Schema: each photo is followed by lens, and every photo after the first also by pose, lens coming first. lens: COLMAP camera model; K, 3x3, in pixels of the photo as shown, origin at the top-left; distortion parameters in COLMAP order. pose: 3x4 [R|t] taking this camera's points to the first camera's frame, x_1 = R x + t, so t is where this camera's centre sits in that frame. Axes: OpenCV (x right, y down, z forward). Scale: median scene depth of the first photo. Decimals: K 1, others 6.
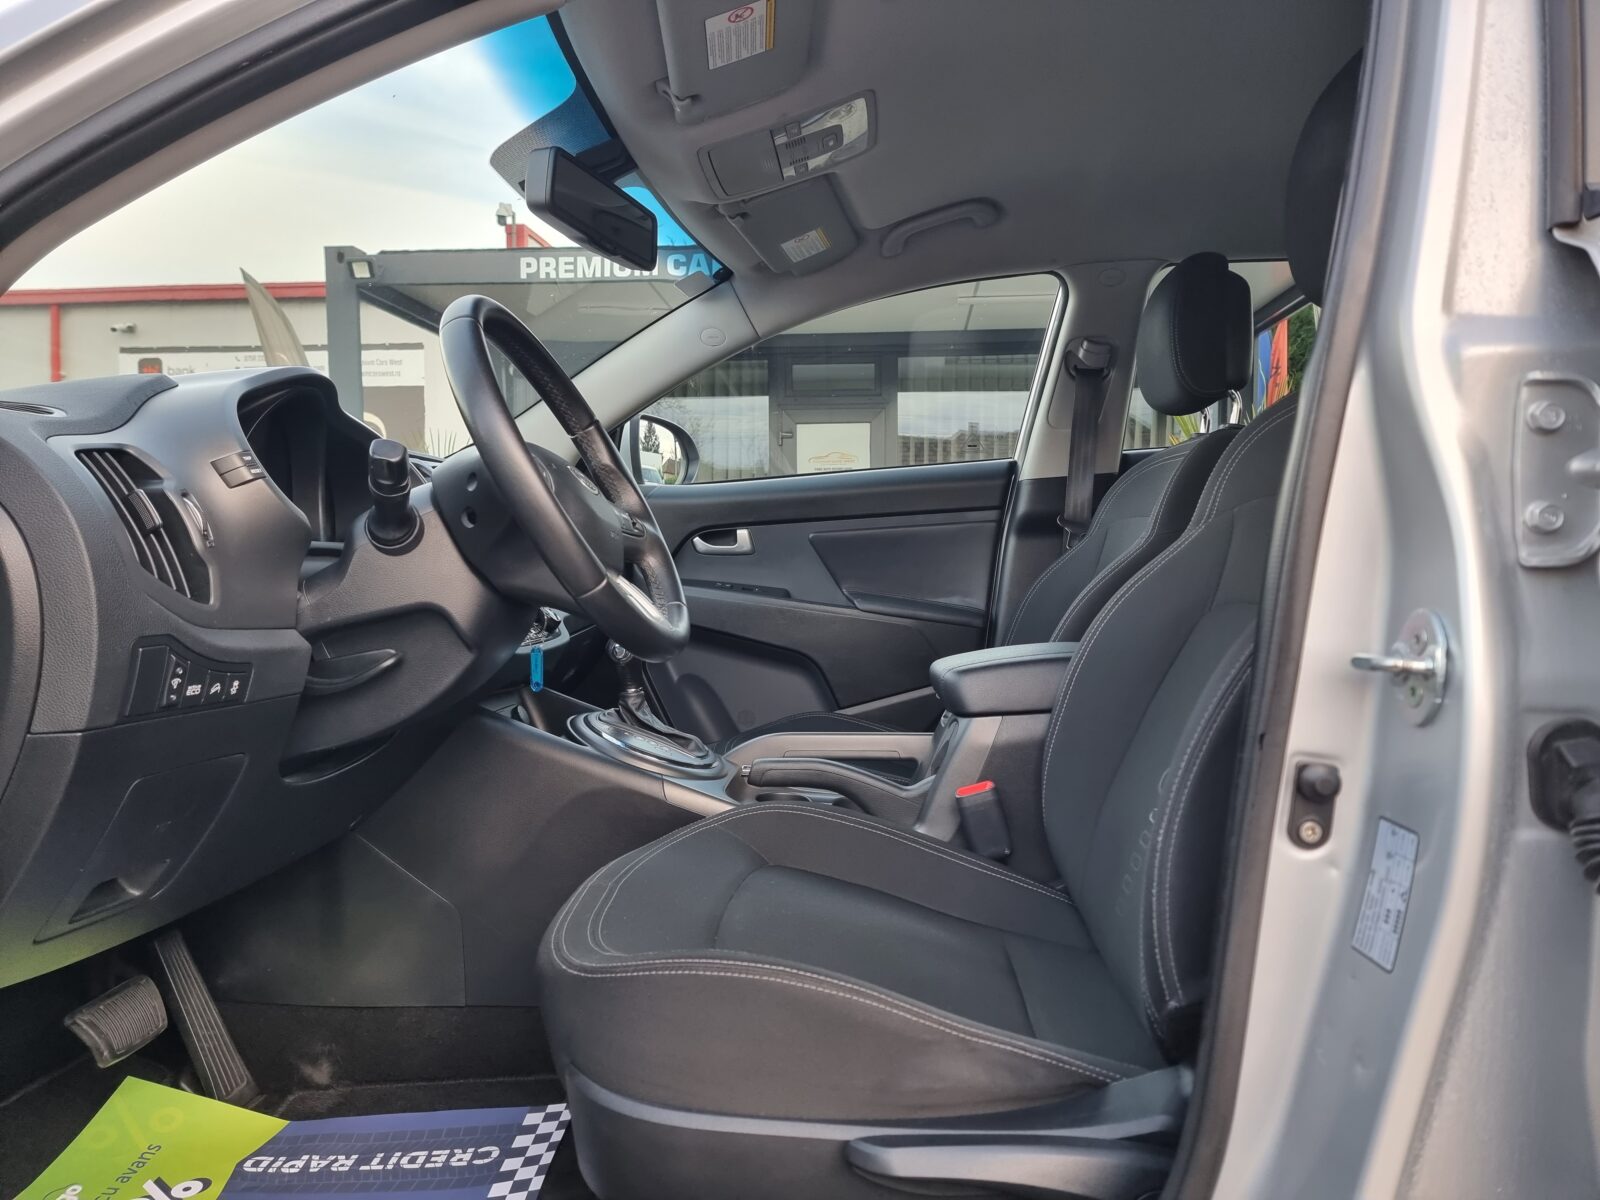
lens RADIAL K [[1105.0, 0, 802.8], [0, 1105.0, 597.6], [0, 0, 1]] dist [0.078734, -0.070174]
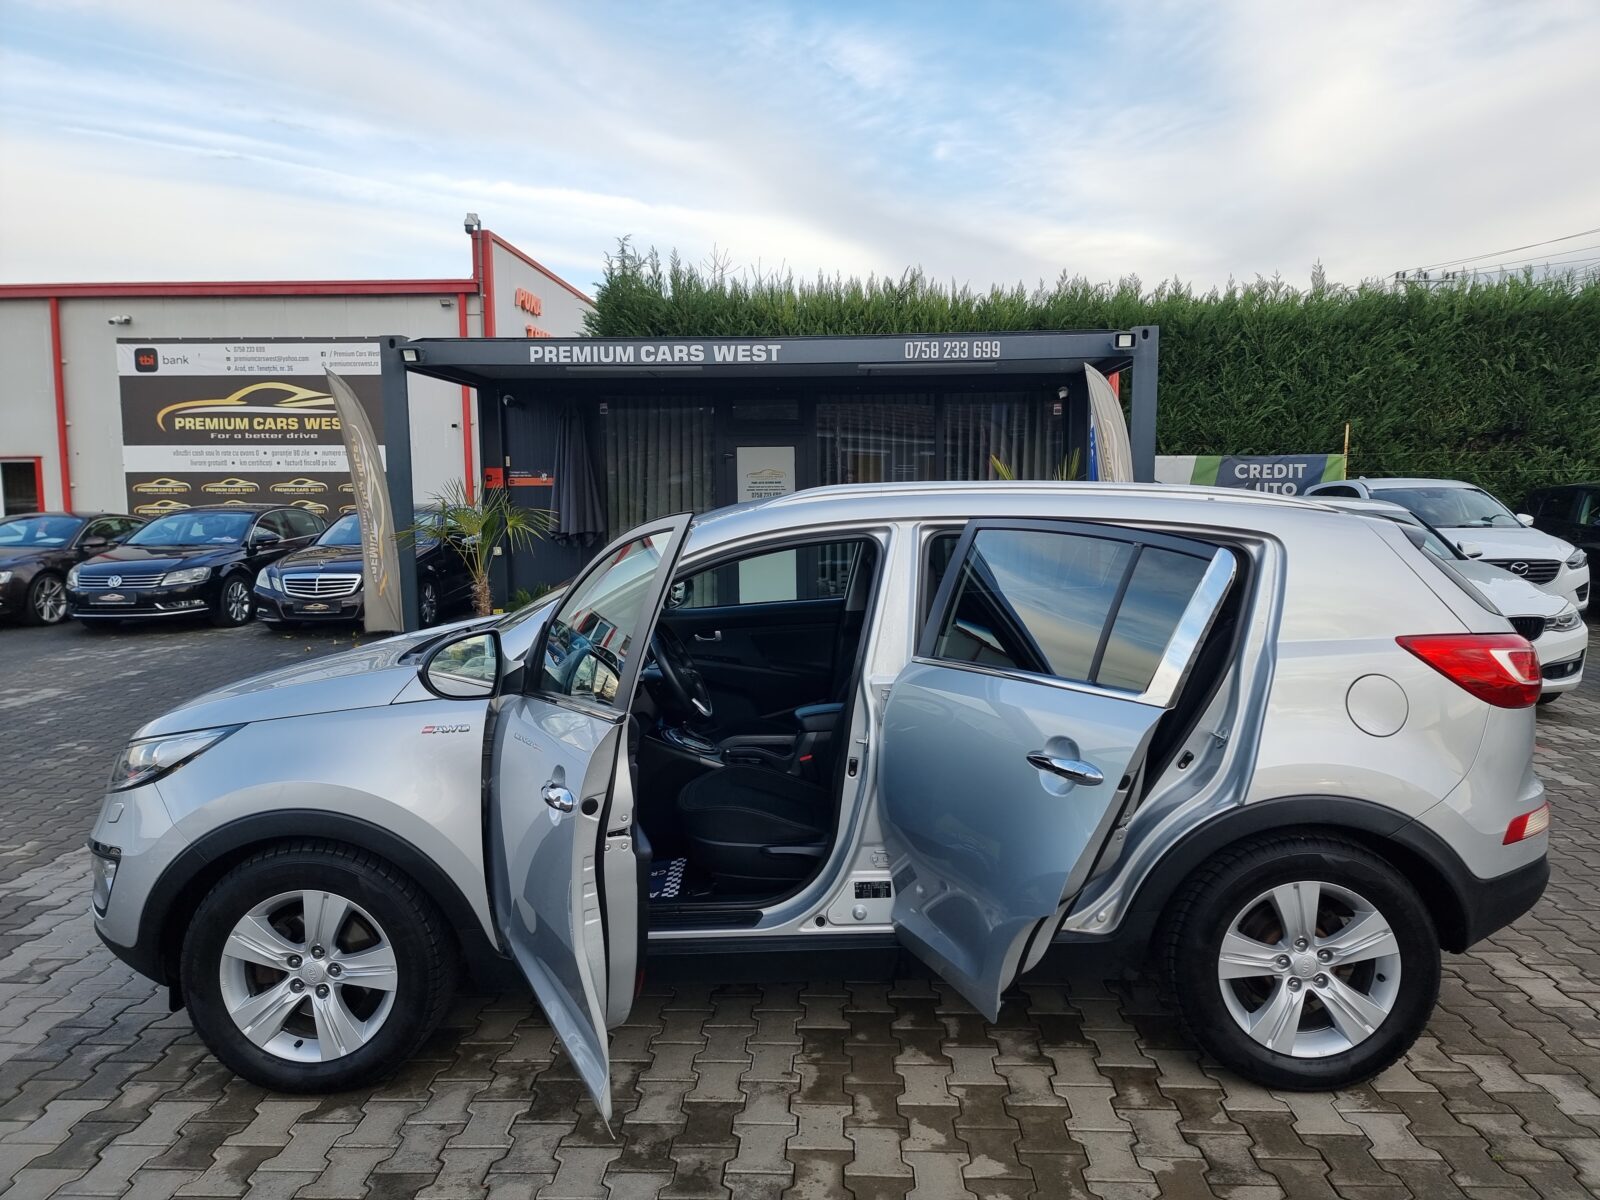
lens RADIAL K [[1105.0, 0, 794.6], [0, 1105.0, 593.0], [0, 0, 1]] dist [0.078734, -0.070174]
pose [[0.998740, -0.006703, 0.049738, -0.003805], [0.003906, 0.998416, 0.056120, -0.082656], [-0.050036, -0.055855, 0.997184, -0.366703]]
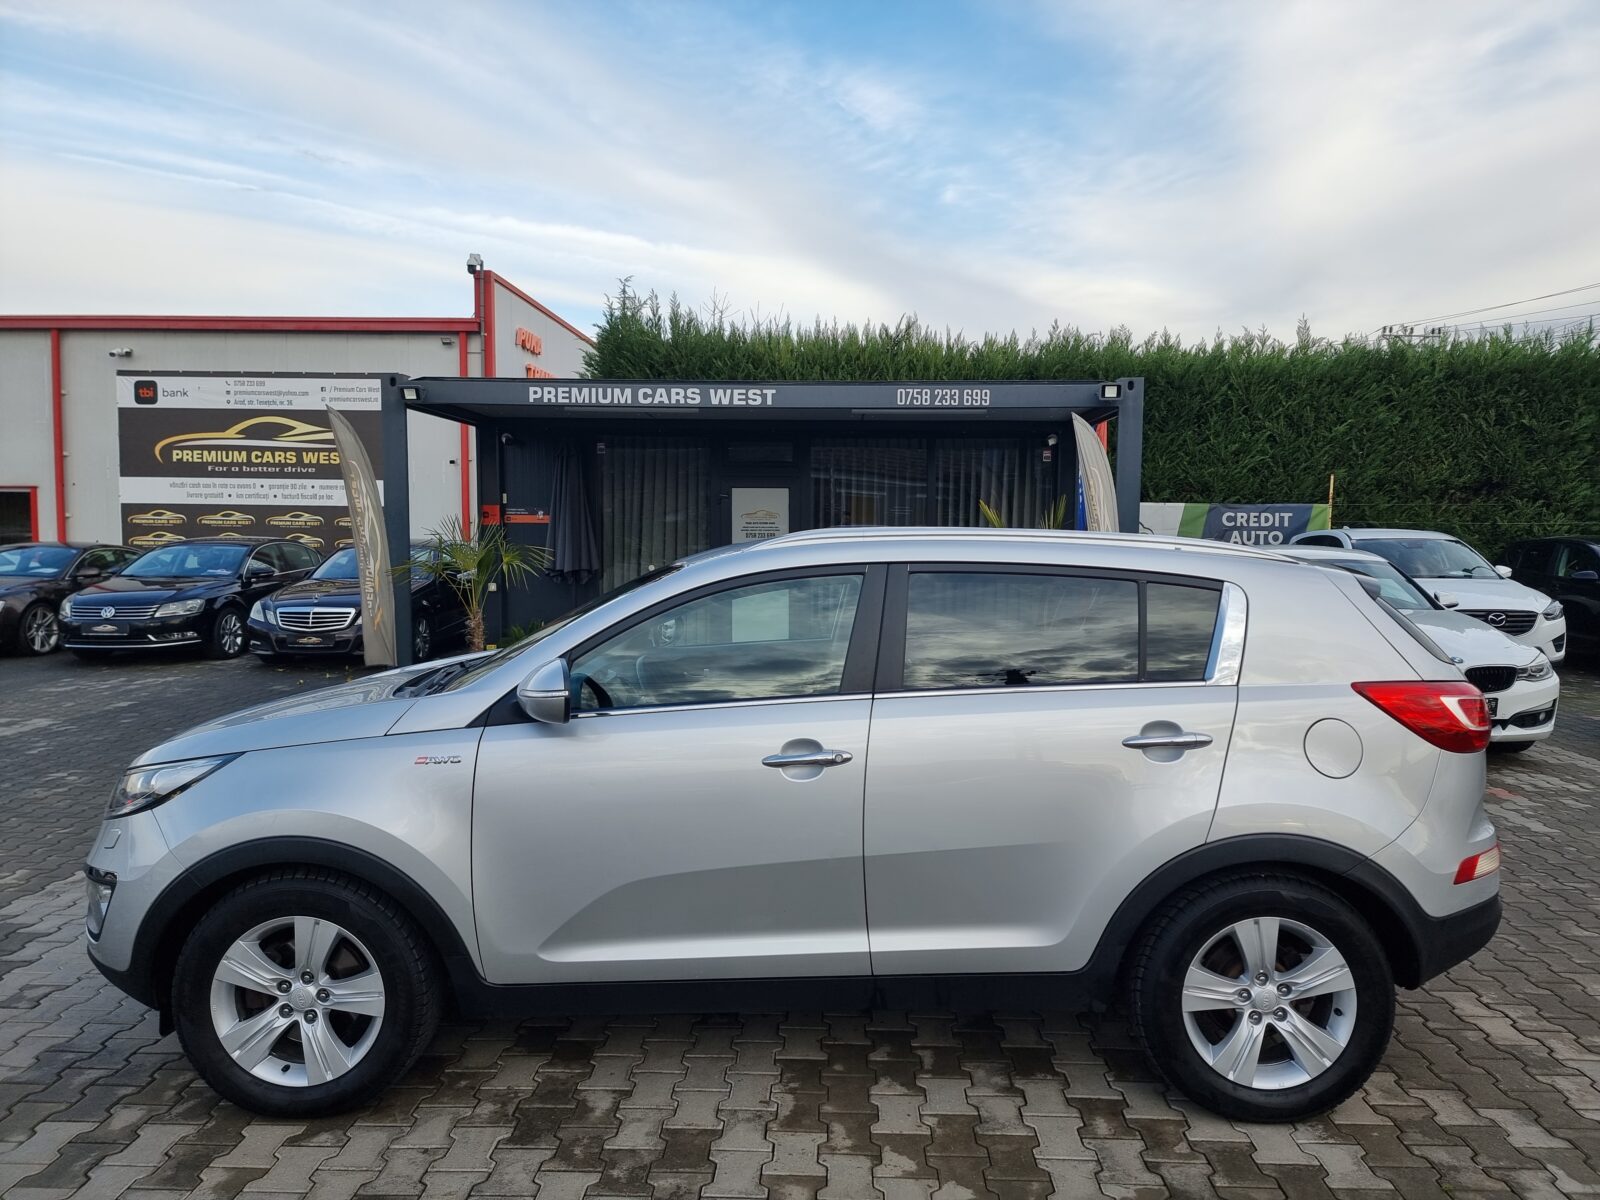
lens RADIAL K [[1105.0, 0, 804.5], [0, 1105.0, 597.8], [0, 0, 1]] dist [0.078734, -0.070174]
pose [[0.997982, 0.009155, 0.062835, -0.000048], [-0.010720, 0.999640, 0.024607, -0.083812], [-0.062587, -0.025231, 0.997721, -0.385479]]
